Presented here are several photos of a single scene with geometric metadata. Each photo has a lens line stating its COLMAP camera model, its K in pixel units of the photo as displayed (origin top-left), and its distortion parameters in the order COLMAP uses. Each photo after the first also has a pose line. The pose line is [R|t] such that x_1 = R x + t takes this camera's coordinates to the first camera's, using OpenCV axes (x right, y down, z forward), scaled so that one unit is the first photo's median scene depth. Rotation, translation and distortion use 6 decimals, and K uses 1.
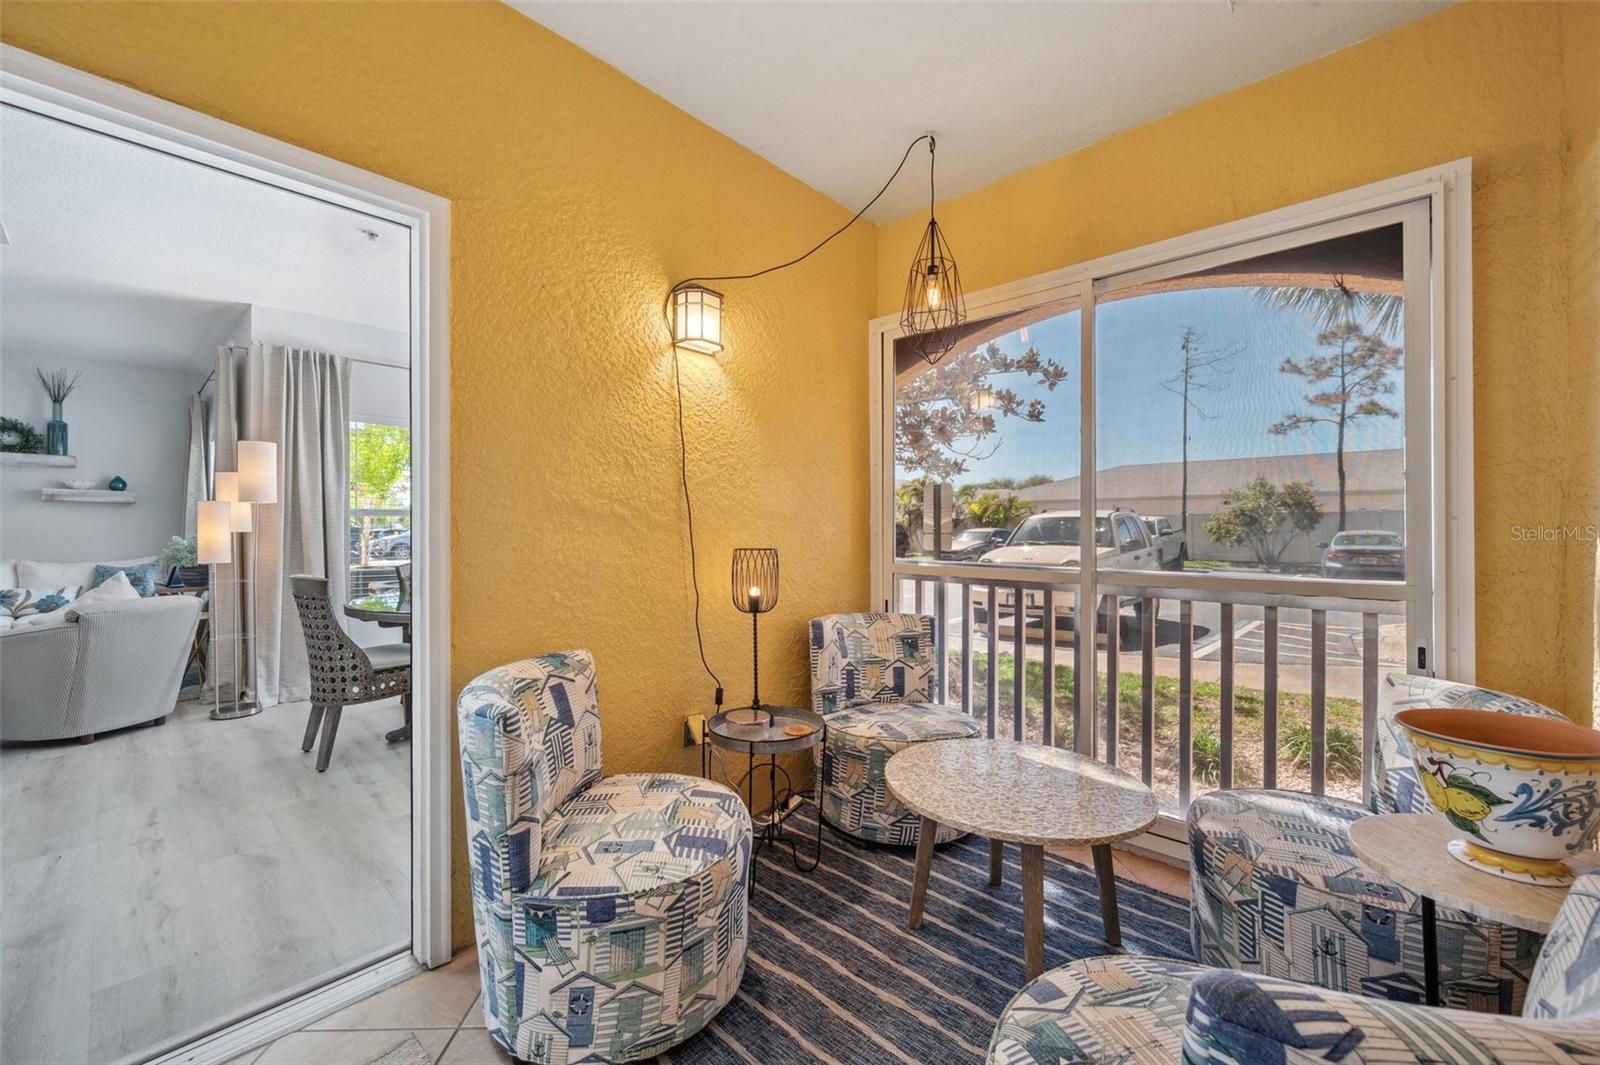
lens RADIAL K [[635.2, 0, 797.6], [0, 635.2, 526.1], [0, 0, 1]] dist [-0.001489, -0.000493]
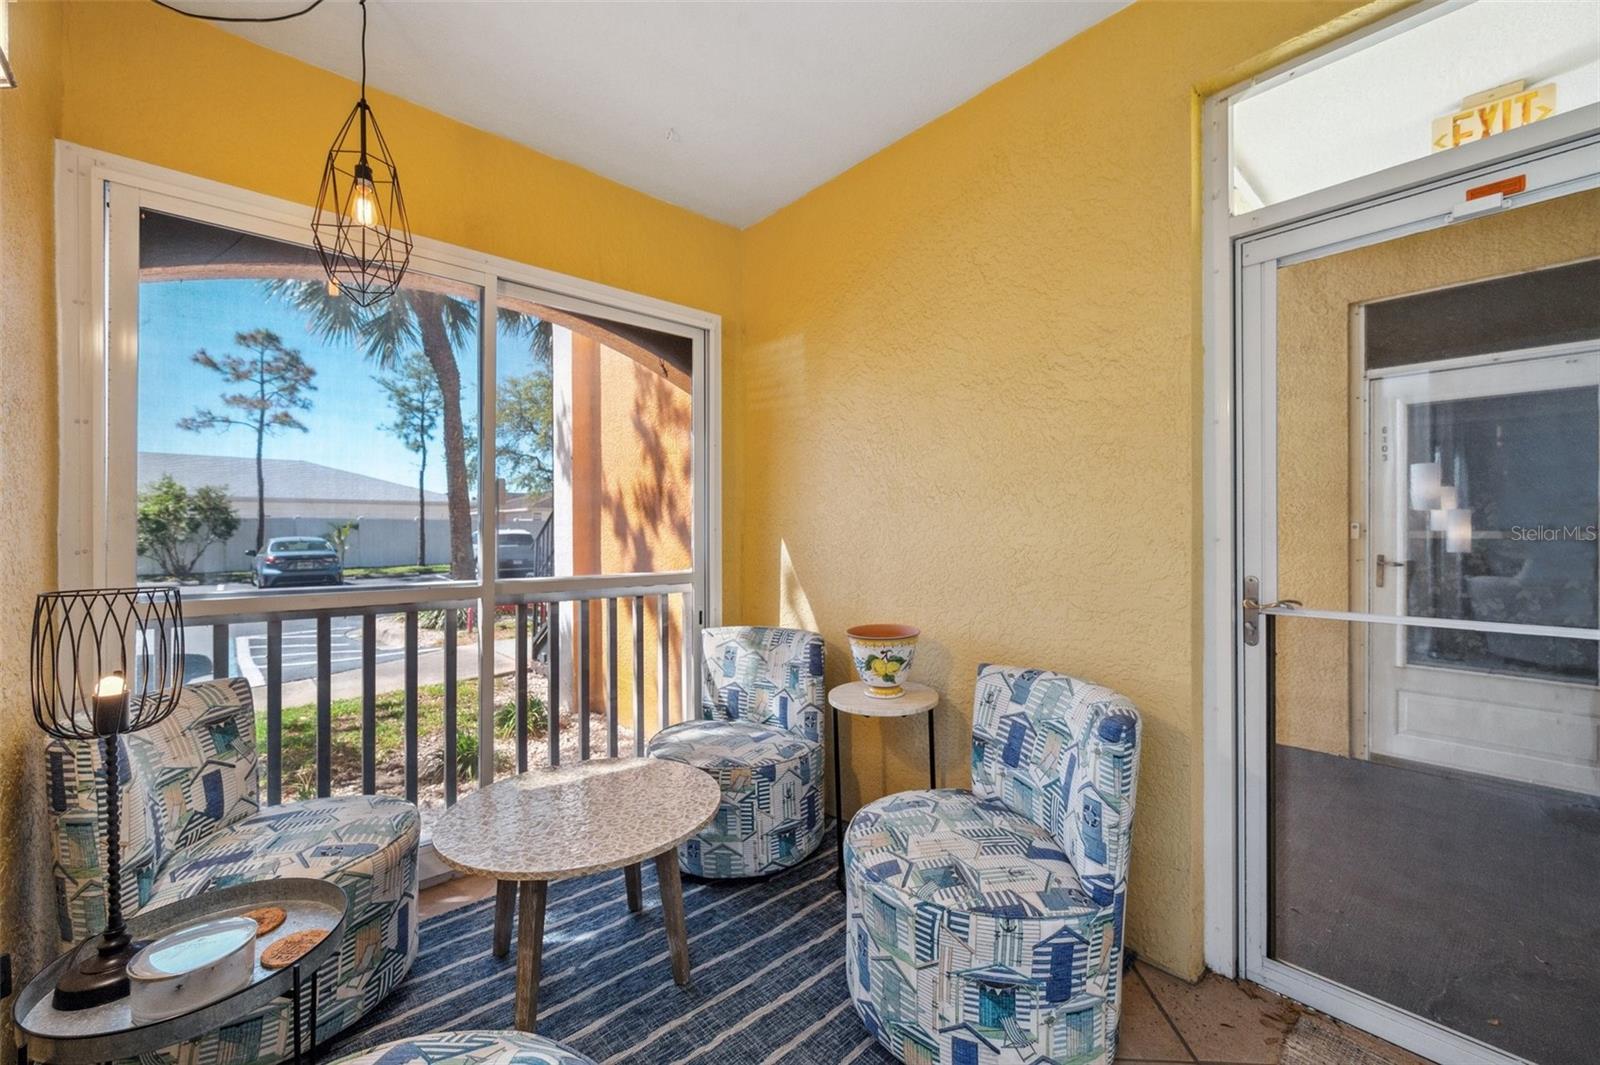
lens RADIAL K [[635.2, 0, 803.3], [0, 635.2, 533.0], [0, 0, 1]] dist [-0.001489, -0.000493]
pose [[0.100069, -0.002148, 0.994978, -0.485048], [0.001144, 0.999997, 0.002044, -0.005668], [-0.994980, 0.000934, 0.100071, 0.494982]]
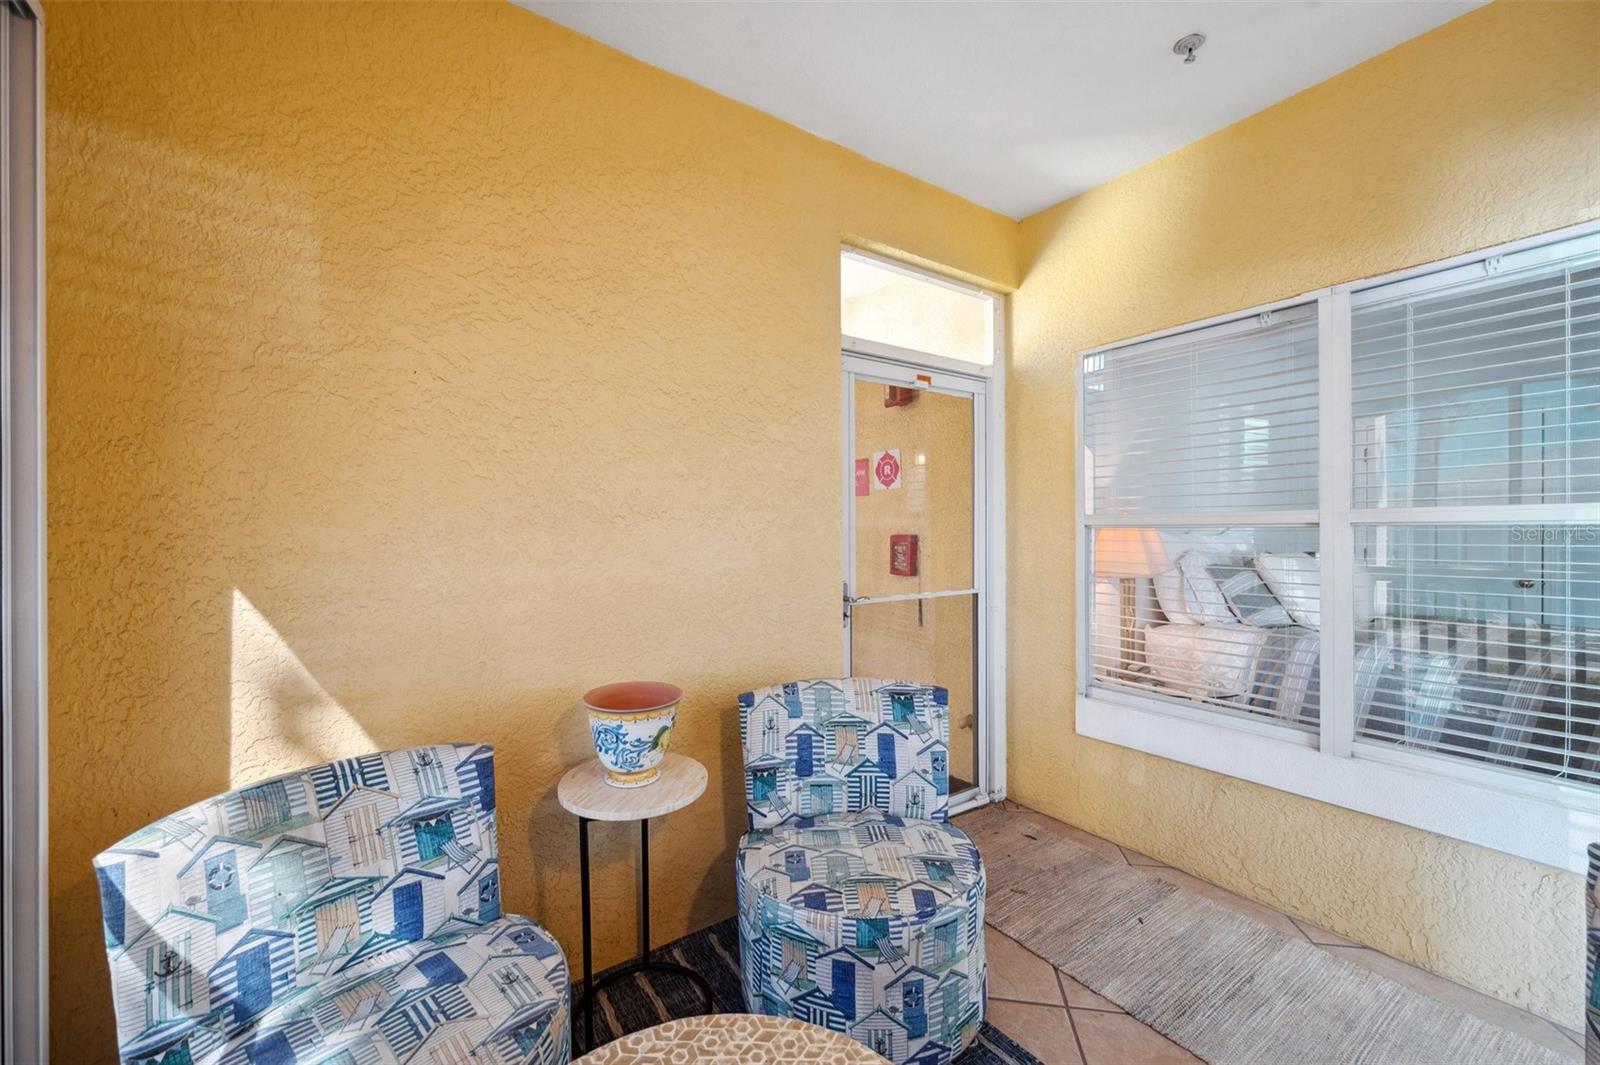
lens RADIAL K [[635.2, 0, 792.5], [0, 635.2, 527.2], [0, 0, 1]] dist [-0.001489, -0.000493]
pose [[-0.974211, 0.002845, 0.225623, 0.166571], [0.003354, 0.999993, 0.001877, -0.049345], [-0.225615, 0.002585, -0.974213, 1.161543]]
